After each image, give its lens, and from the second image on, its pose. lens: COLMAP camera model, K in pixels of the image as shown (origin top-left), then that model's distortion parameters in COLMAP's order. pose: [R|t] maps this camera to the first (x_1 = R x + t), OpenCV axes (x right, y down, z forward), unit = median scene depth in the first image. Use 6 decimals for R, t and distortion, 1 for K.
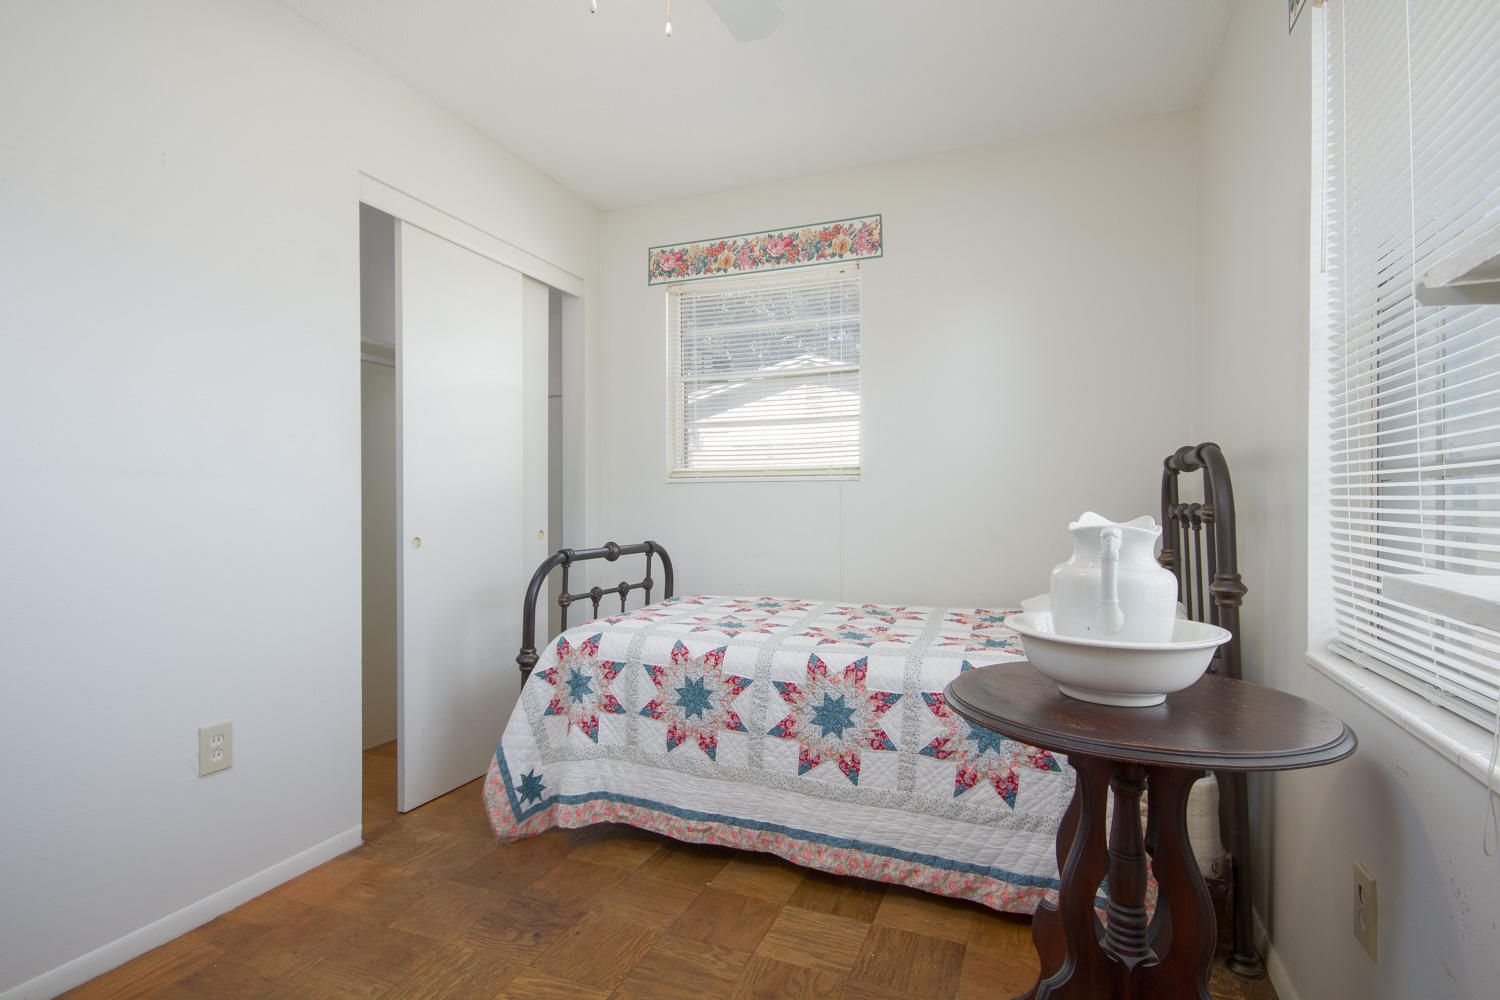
lens RADIAL K [[773.0, 0, 750.0], [0, 773.0, 500.0], [0, 0, 1]] dist [0.004108, 0.001736]
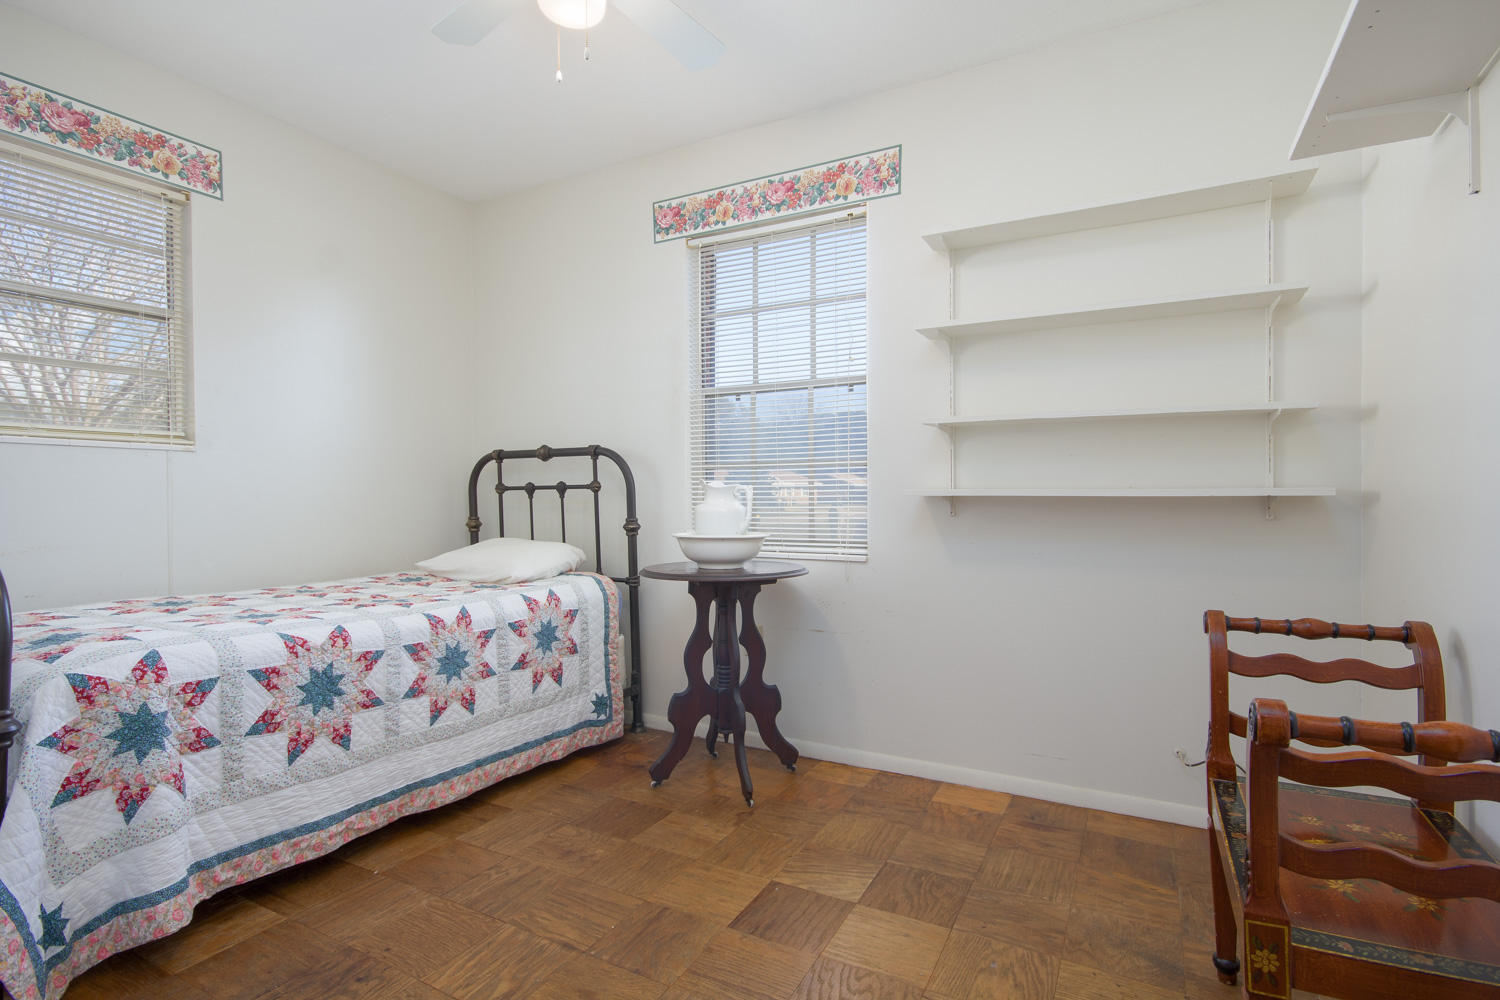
lens RADIAL K [[721.0, 0, 750.0], [0, 721.0, 500.0], [0, 0, 1]] dist [0.006146, -0.000145]
pose [[0.118446, -0.003360, 0.992955, -0.844084], [0.001618, 0.999994, 0.003191, 0.040749], [-0.992959, 0.001229, 0.118451, 0.432356]]
